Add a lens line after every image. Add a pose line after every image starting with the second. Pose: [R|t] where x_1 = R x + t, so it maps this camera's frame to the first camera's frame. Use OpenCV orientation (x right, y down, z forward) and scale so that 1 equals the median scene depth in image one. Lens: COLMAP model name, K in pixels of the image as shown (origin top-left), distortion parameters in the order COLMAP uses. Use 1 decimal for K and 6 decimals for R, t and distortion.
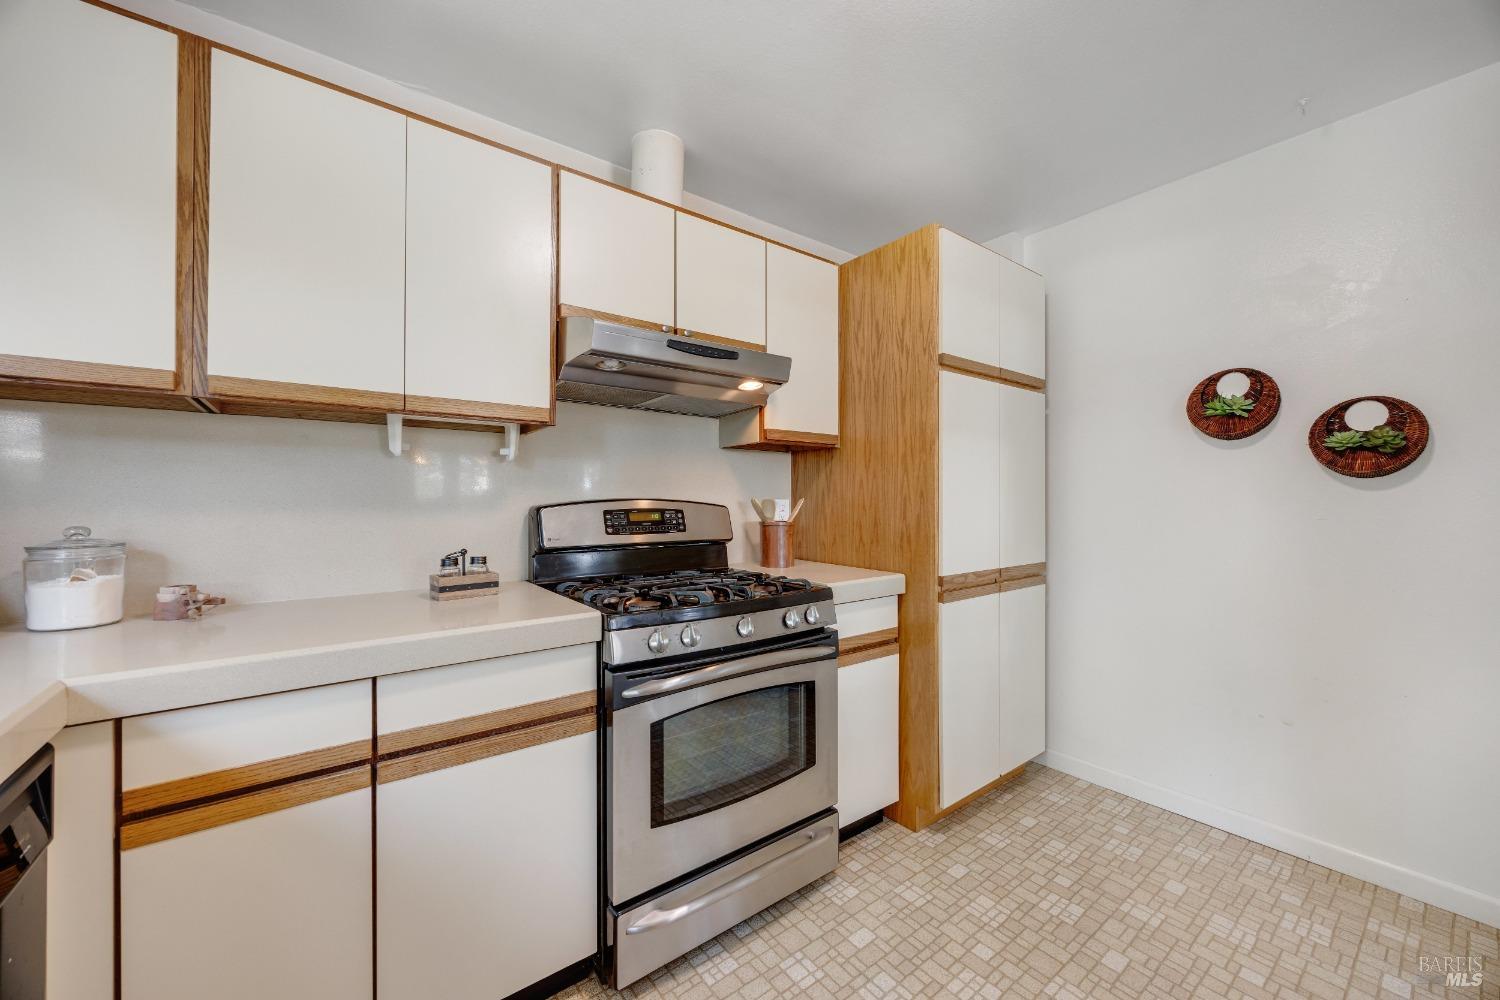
lens RADIAL K [[564.5, 0, 753.6], [0, 564.5, 499.8], [0, 0, 1]] dist [-0.003941, -0.000112]
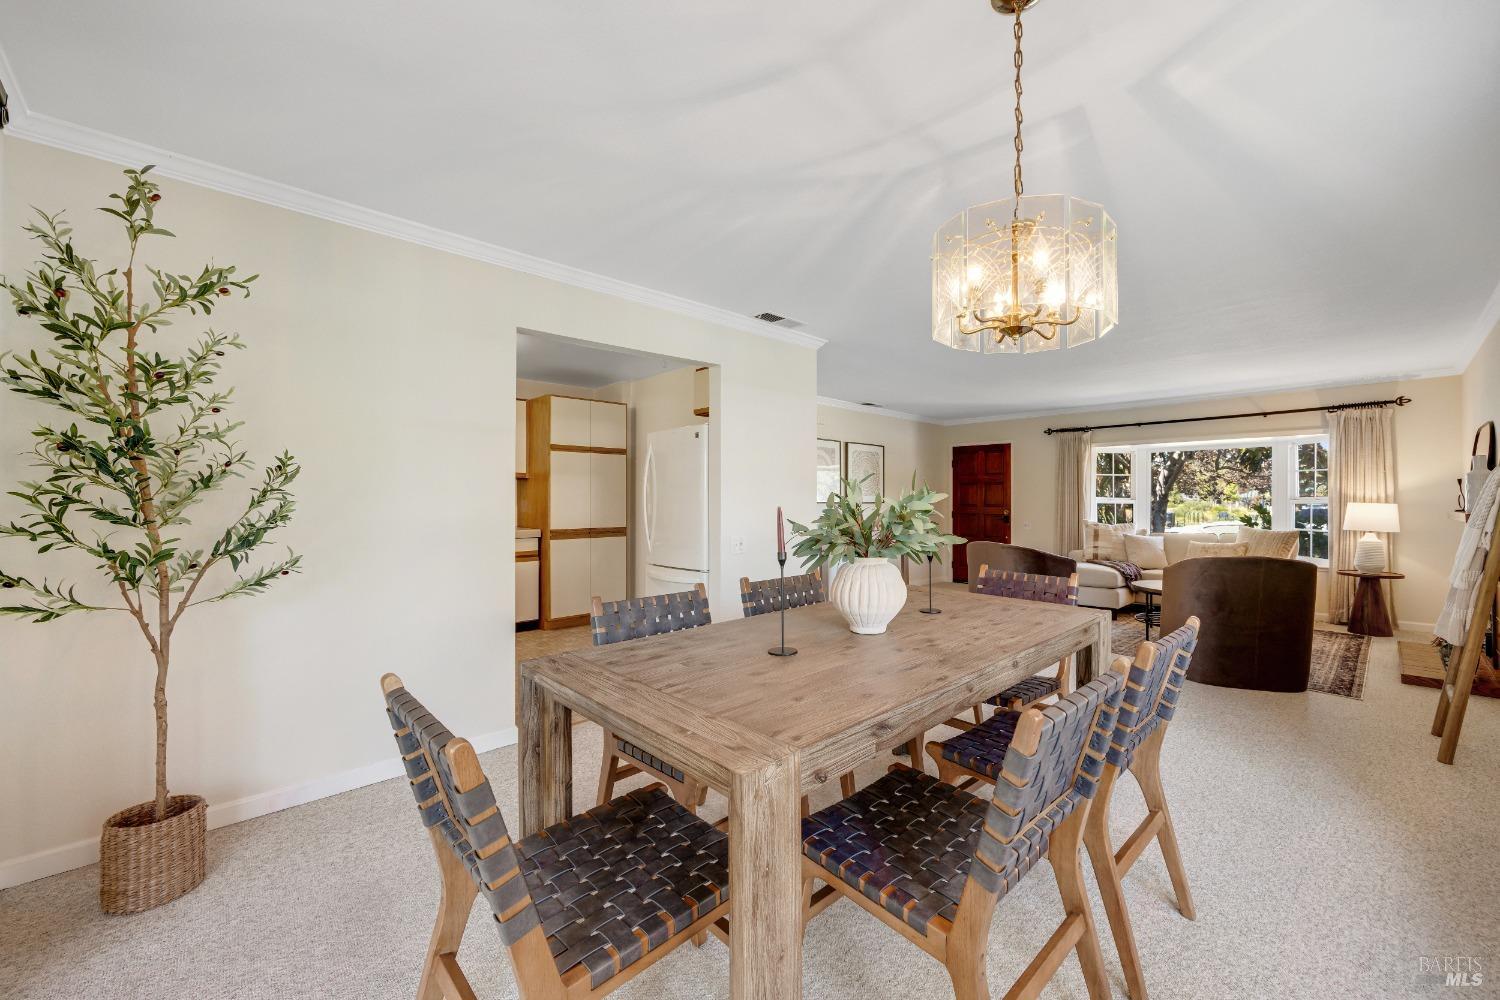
lens RADIAL K [[588.7, 0, 781.1], [0, 588.7, 495.2], [0, 0, 1]] dist [-0.000271, 0.000004]
pose [[0.993612, -0.002217, 0.112824, 1.331515], [0.003159, 0.999962, -0.008174, 0.002176], [-0.112802, 0.008479, 0.993581, -2.248853]]
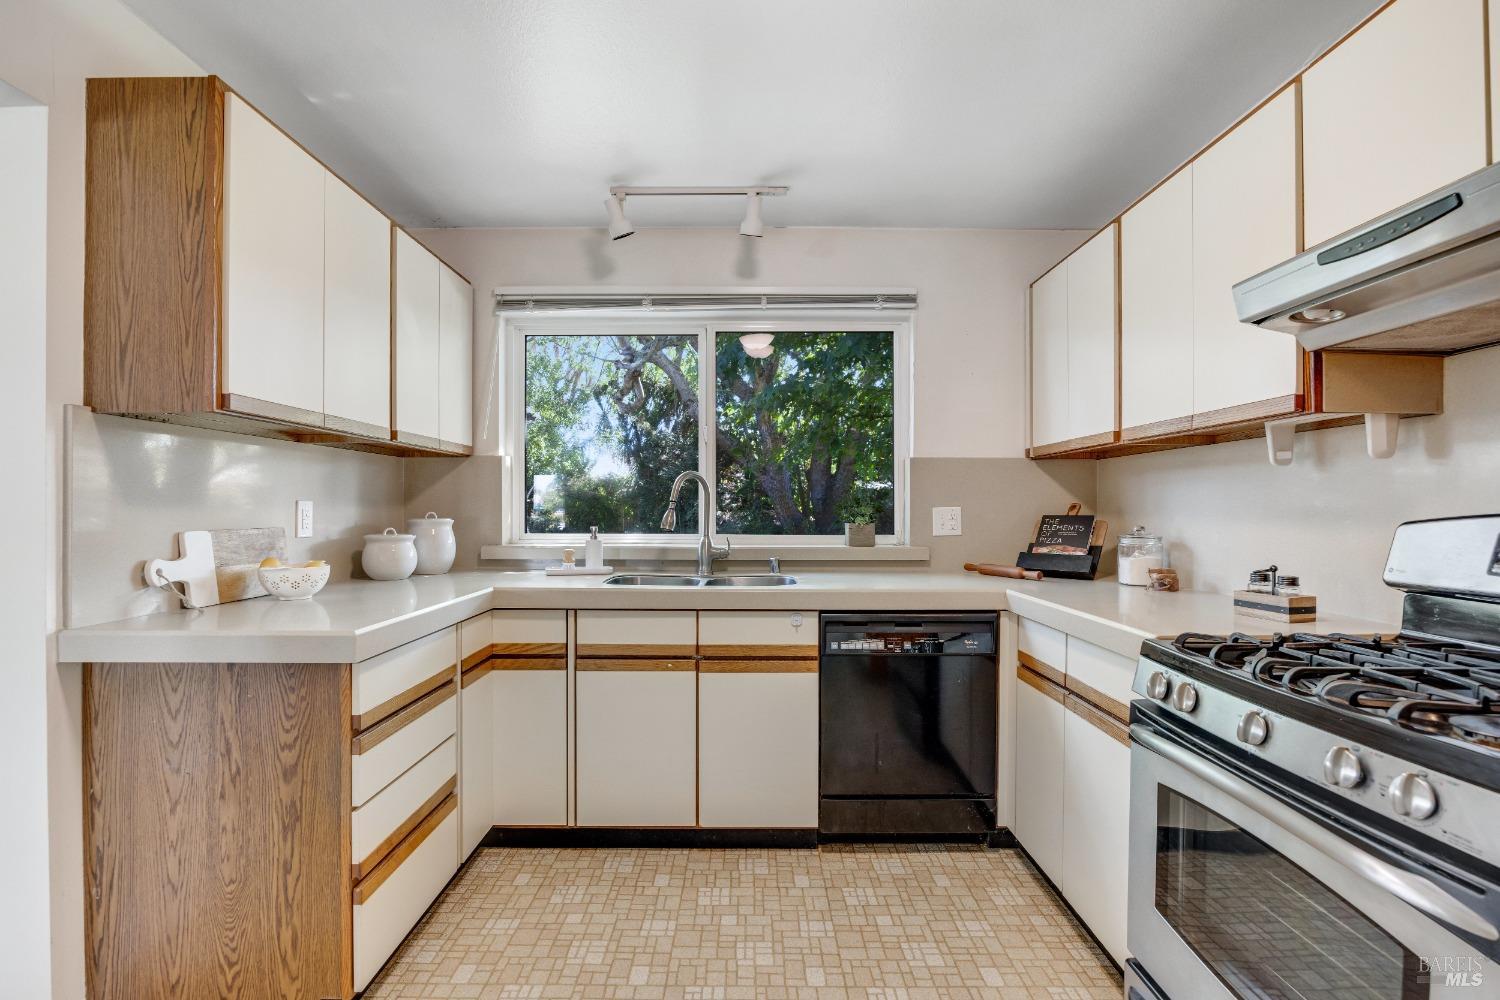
lens RADIAL K [[676.7, 0, 750.5], [0, 676.7, 511.3], [0, 0, 1]] dist [-0.015196, -0.000019]
pose [[-0.608377, 0.002220, -0.793645, 0.821319], [-0.003307, 0.999980, 0.005331, -0.002315], [0.793641, 0.005868, -0.608358, 0.962702]]
